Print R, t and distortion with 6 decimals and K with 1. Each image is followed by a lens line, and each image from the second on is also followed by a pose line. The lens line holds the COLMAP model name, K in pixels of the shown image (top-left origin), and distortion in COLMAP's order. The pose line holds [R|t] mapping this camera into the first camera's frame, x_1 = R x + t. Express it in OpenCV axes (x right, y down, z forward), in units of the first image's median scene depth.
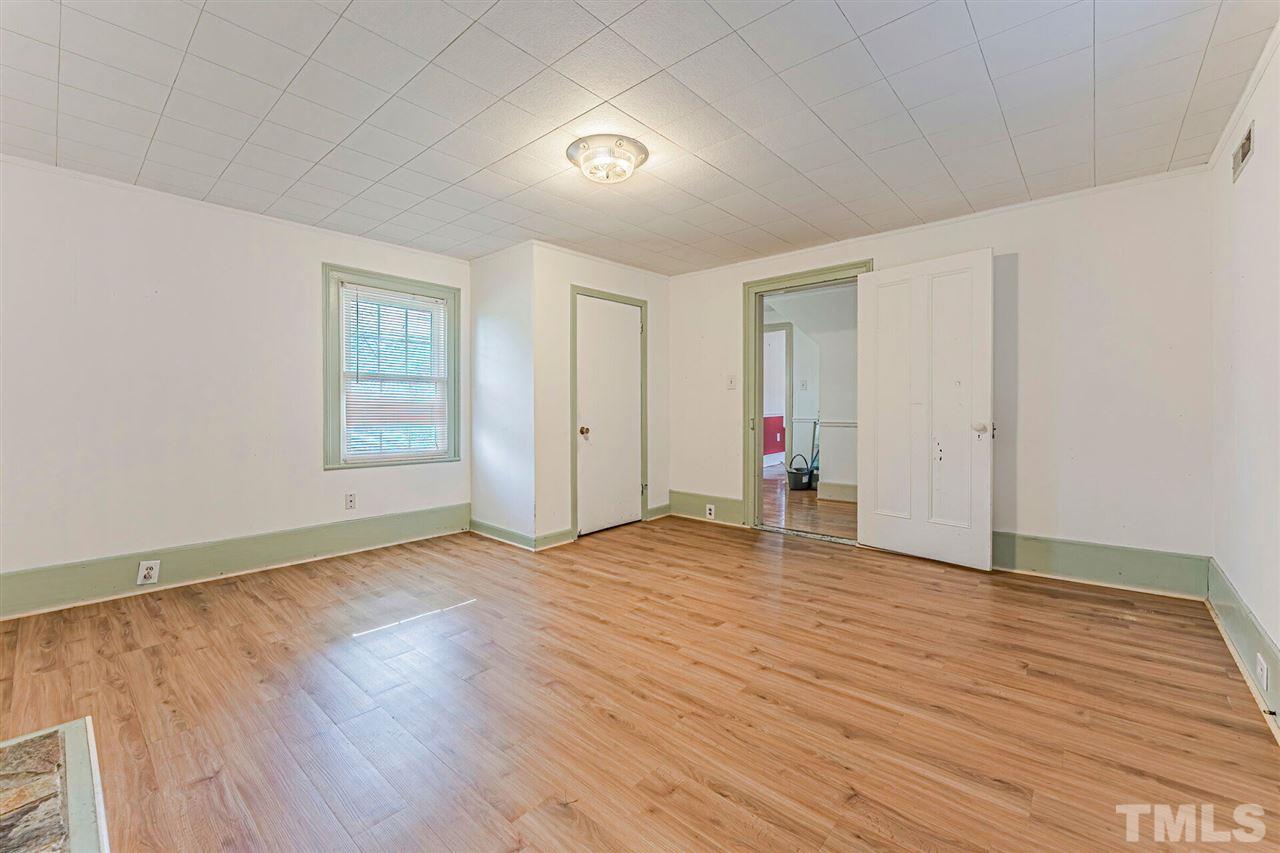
lens RADIAL K [[513.8, 0, 635.9], [0, 513.8, 408.4], [0, 0, 1]] dist [-0.000857, -0.000248]
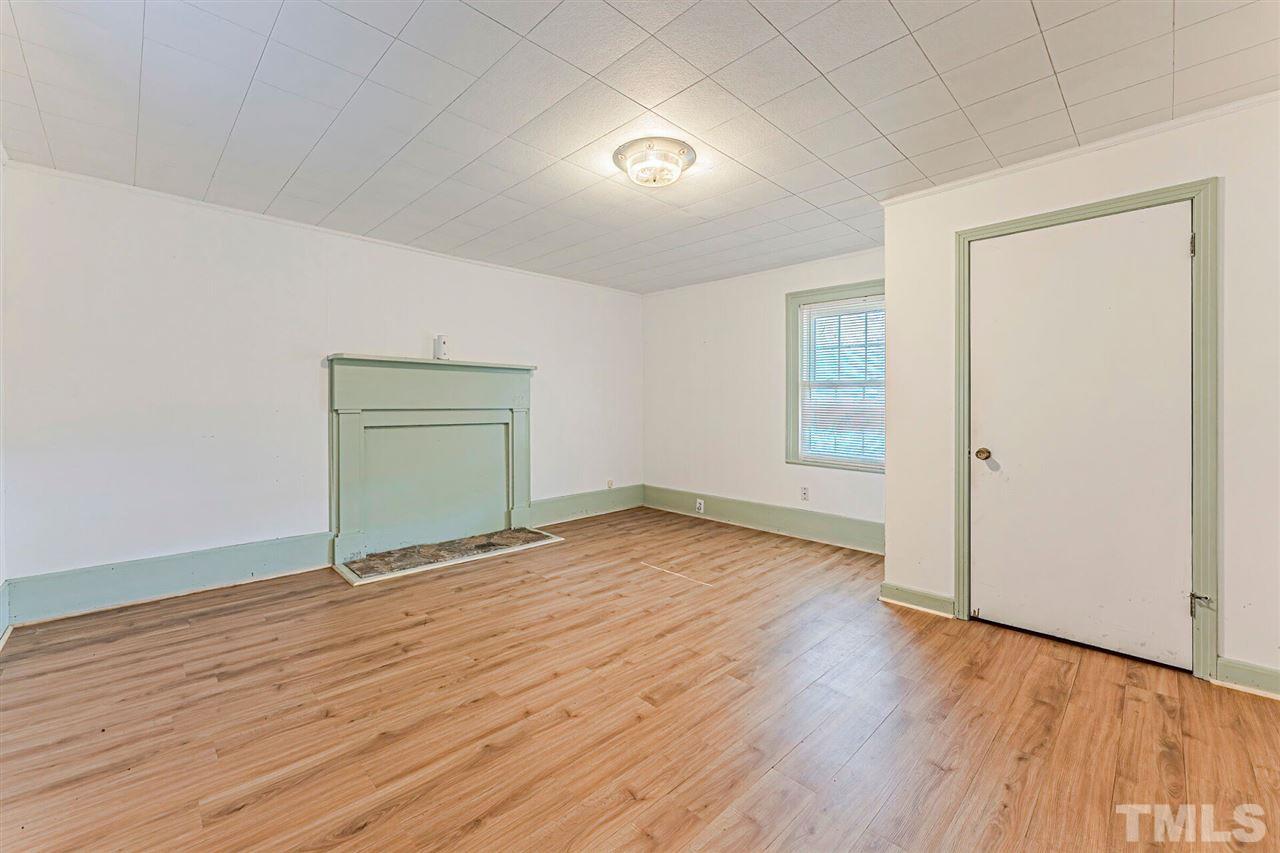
lens RADIAL K [[530.2, 0, 642.2], [0, 530.2, 394.5], [0, 0, 1]] dist [0.002533, -0.000197]
pose [[-0.062521, -0.021634, -0.997809, 0.969361], [-0.013242, 0.999695, -0.020845, -0.016557], [0.997956, 0.011910, -0.062789, 1.049363]]
